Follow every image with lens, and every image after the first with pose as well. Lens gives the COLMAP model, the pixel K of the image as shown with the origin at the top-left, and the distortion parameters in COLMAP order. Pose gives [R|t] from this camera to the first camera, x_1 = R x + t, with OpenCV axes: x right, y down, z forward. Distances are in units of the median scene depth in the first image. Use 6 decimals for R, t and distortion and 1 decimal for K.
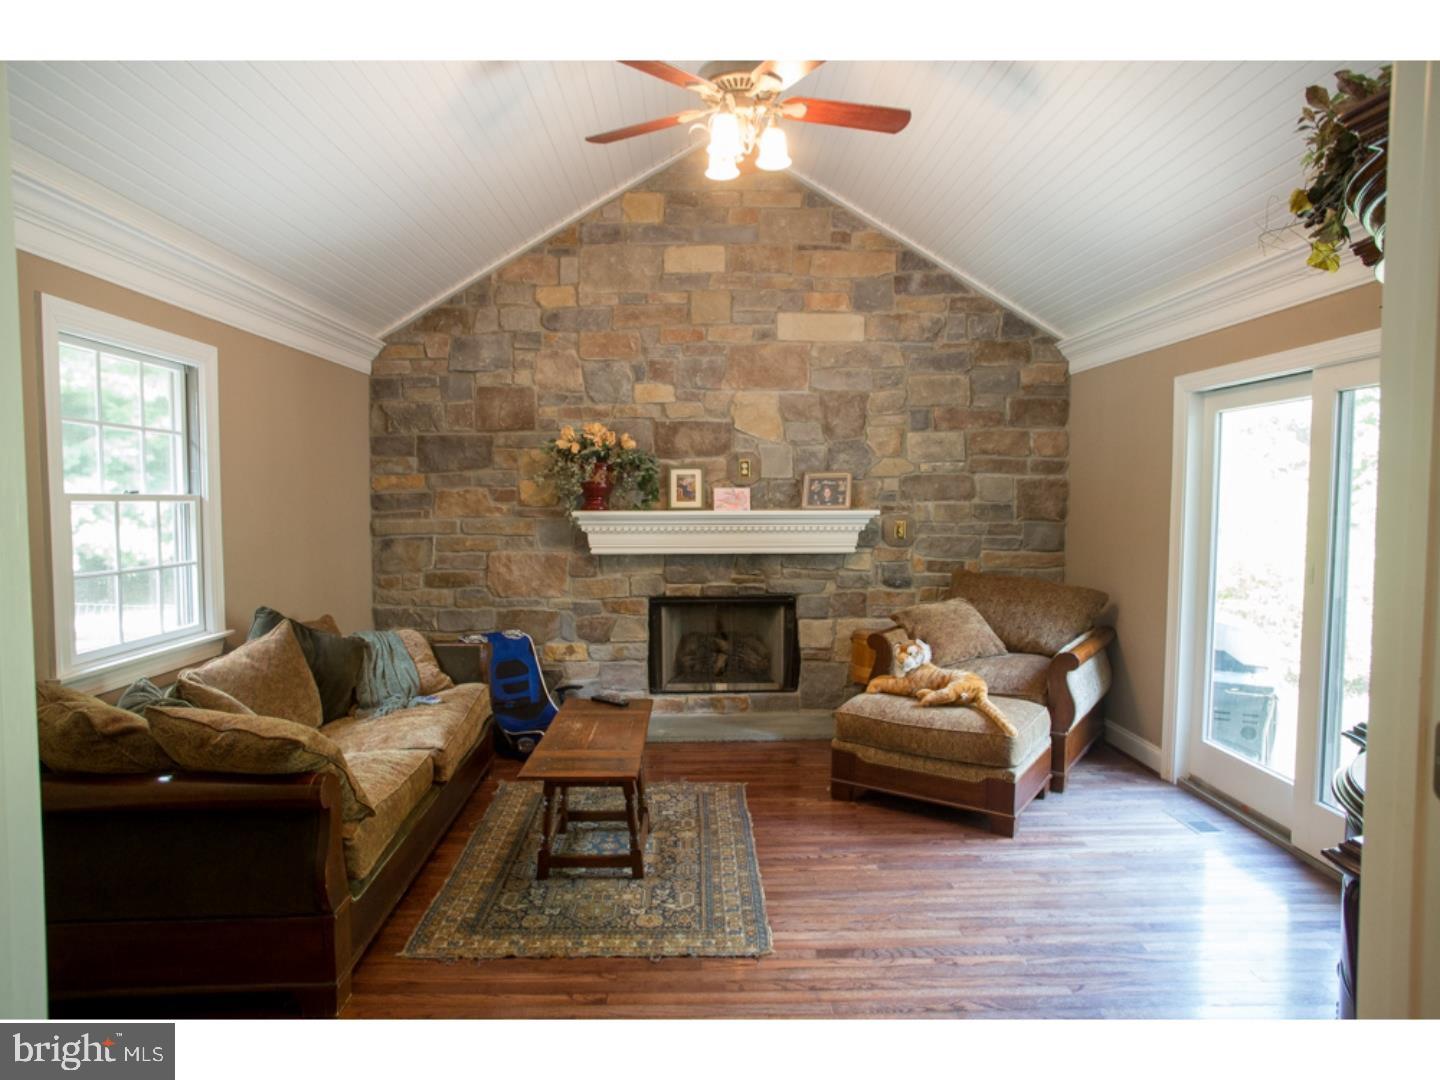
lens RADIAL K [[859.1, 0, 718.4], [0, 859.1, 543.2], [0, 0, 1]] dist [-0.075326, 0.049539]
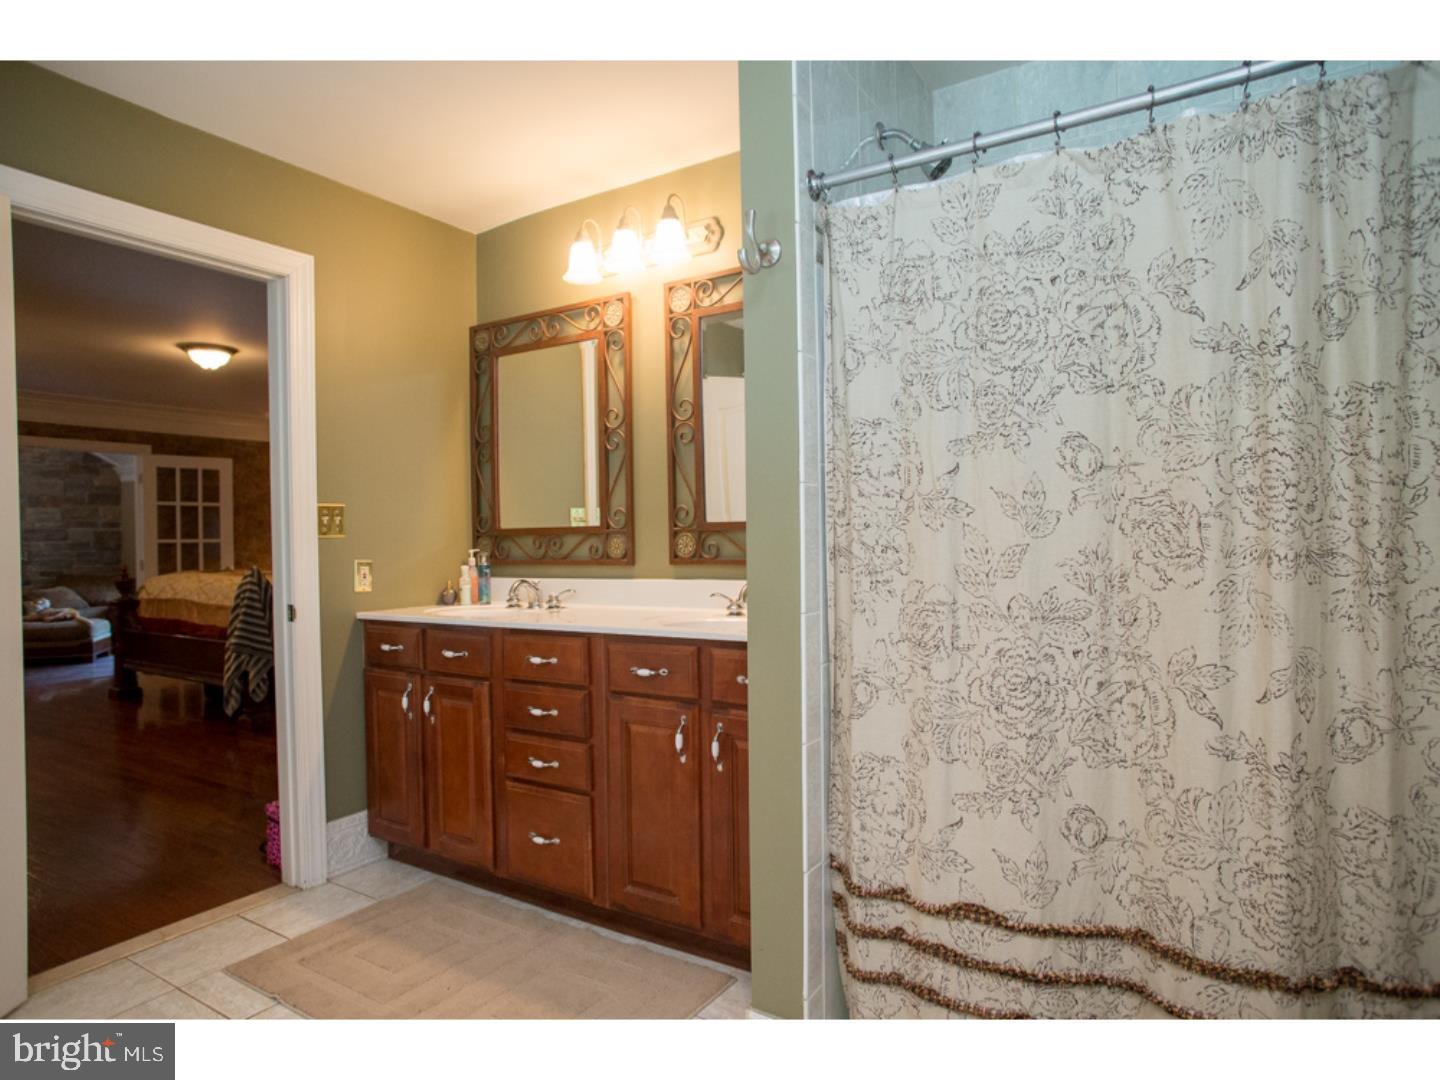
lens RADIAL K [[815.7, 0, 720.4], [0, 815.7, 539.0], [0, 0, 1]] dist [-0.000389, -0.000181]
pose [[0.561576, -0.010265, 0.827362, -0.458485], [0.057575, 0.997984, -0.026697, 0.090969], [-0.825420, 0.062628, 0.561035, -1.448843]]
